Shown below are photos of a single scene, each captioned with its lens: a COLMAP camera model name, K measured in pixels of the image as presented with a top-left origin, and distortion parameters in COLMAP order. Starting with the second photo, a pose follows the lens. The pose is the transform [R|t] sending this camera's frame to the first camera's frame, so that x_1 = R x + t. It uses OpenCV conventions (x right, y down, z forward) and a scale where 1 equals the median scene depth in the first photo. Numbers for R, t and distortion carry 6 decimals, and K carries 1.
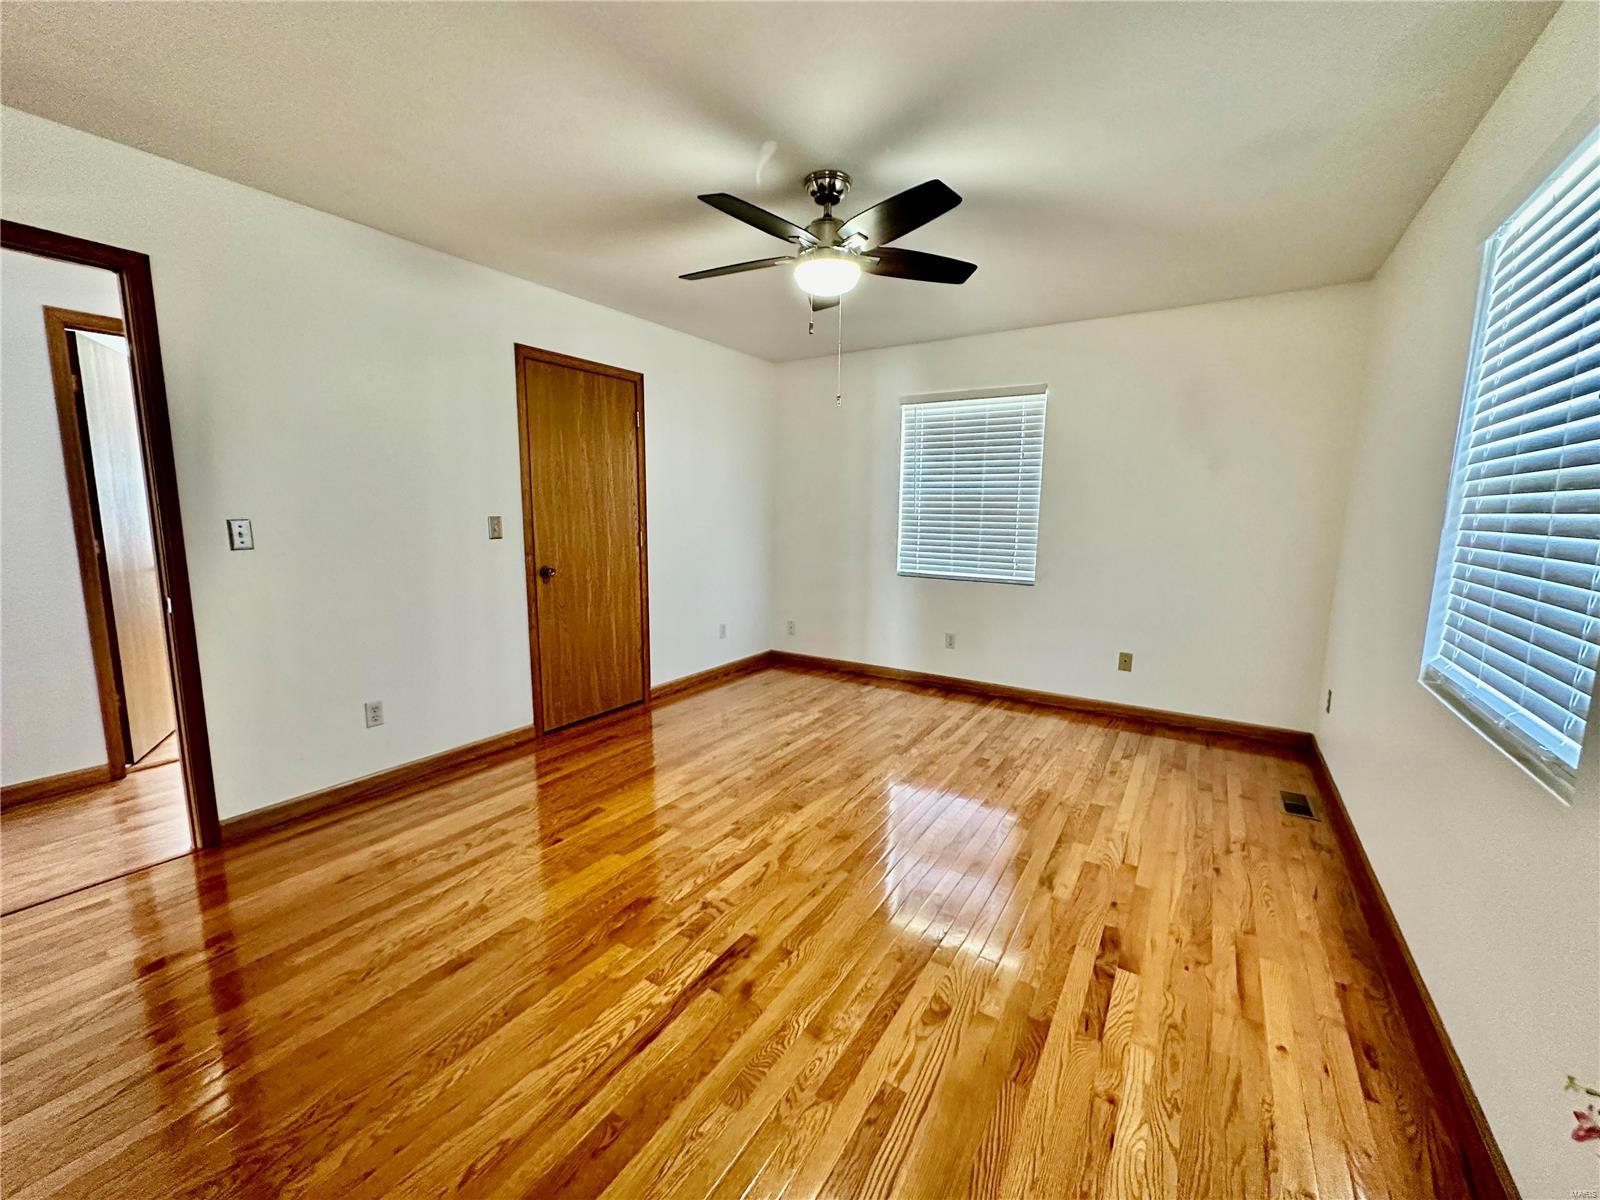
lens RADIAL K [[634.0, 0, 797.3], [0, 634.0, 597.9], [0, 0, 1]] dist [0.002036, -0.000581]
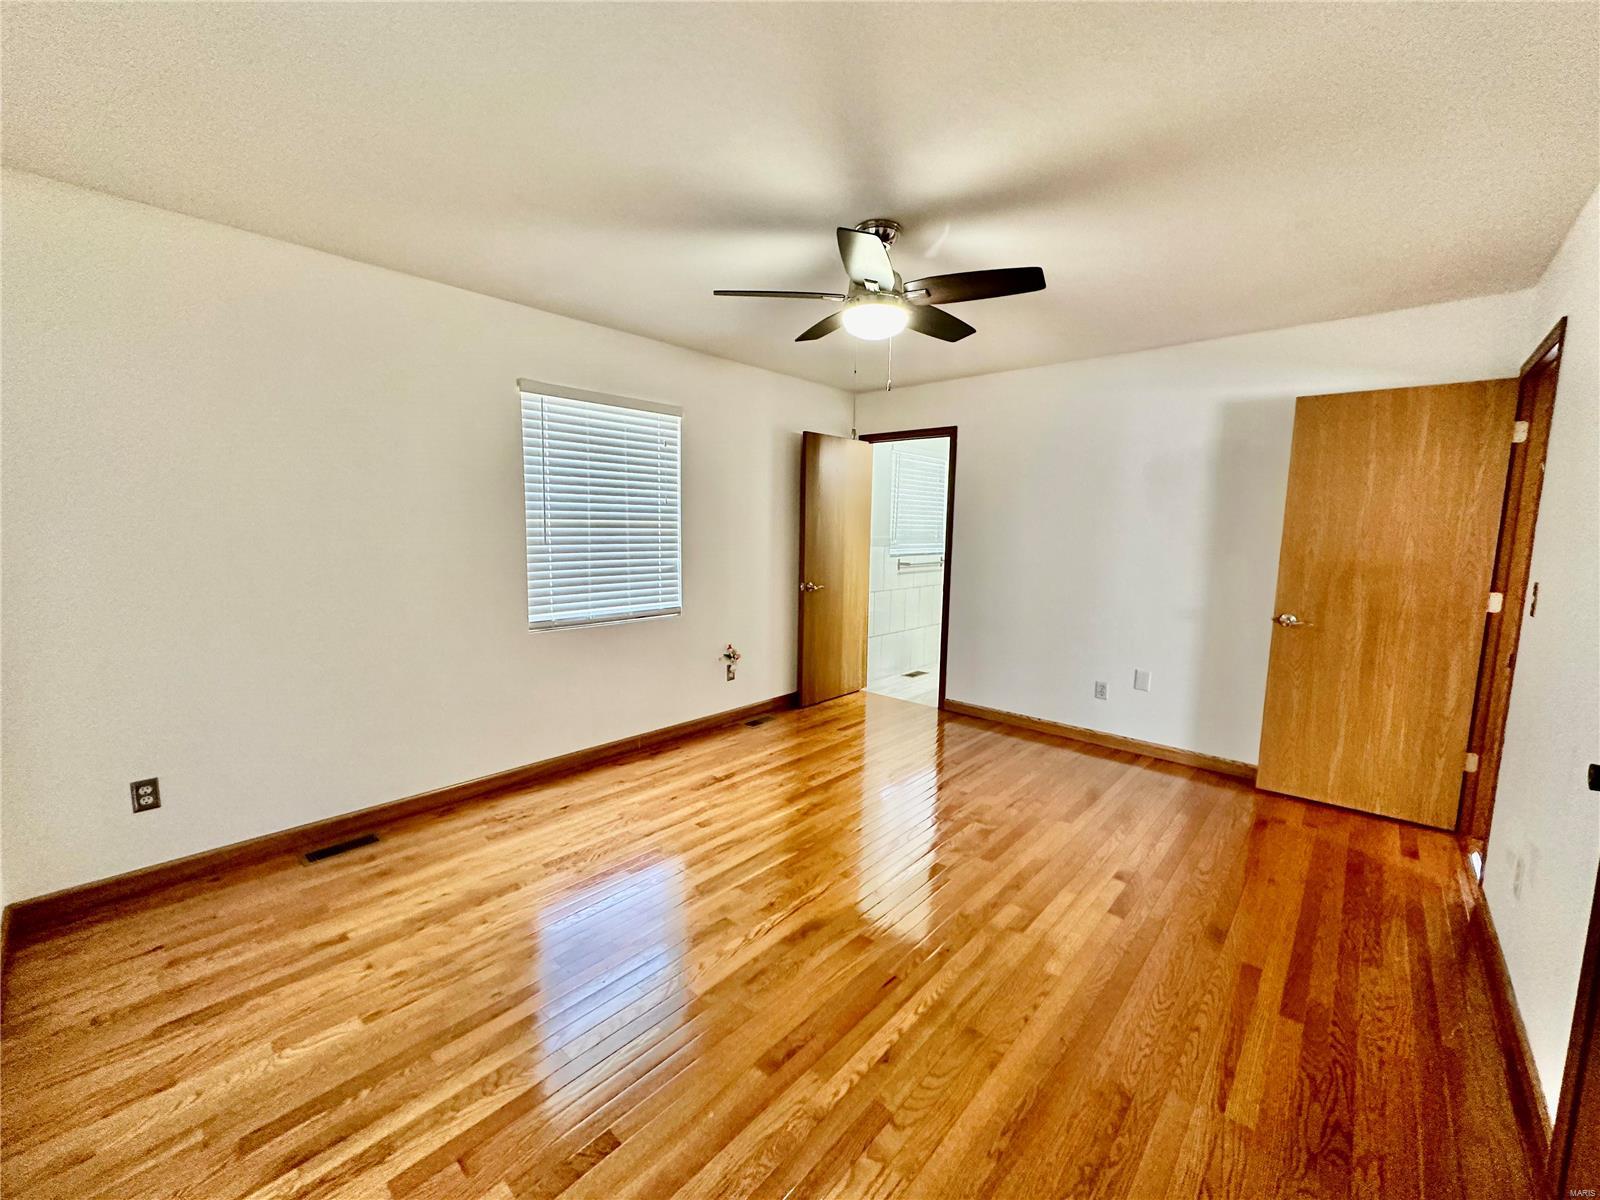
lens RADIAL K [[634.0, 0, 798.3], [0, 634.0, 601.6], [0, 0, 1]] dist [0.002036, -0.000581]
pose [[-0.986001, -0.042207, 0.161307, -0.010400], [0.001071, 0.965809, 0.259251, -0.230055], [-0.166734, 0.255795, -0.952244, 1.440380]]
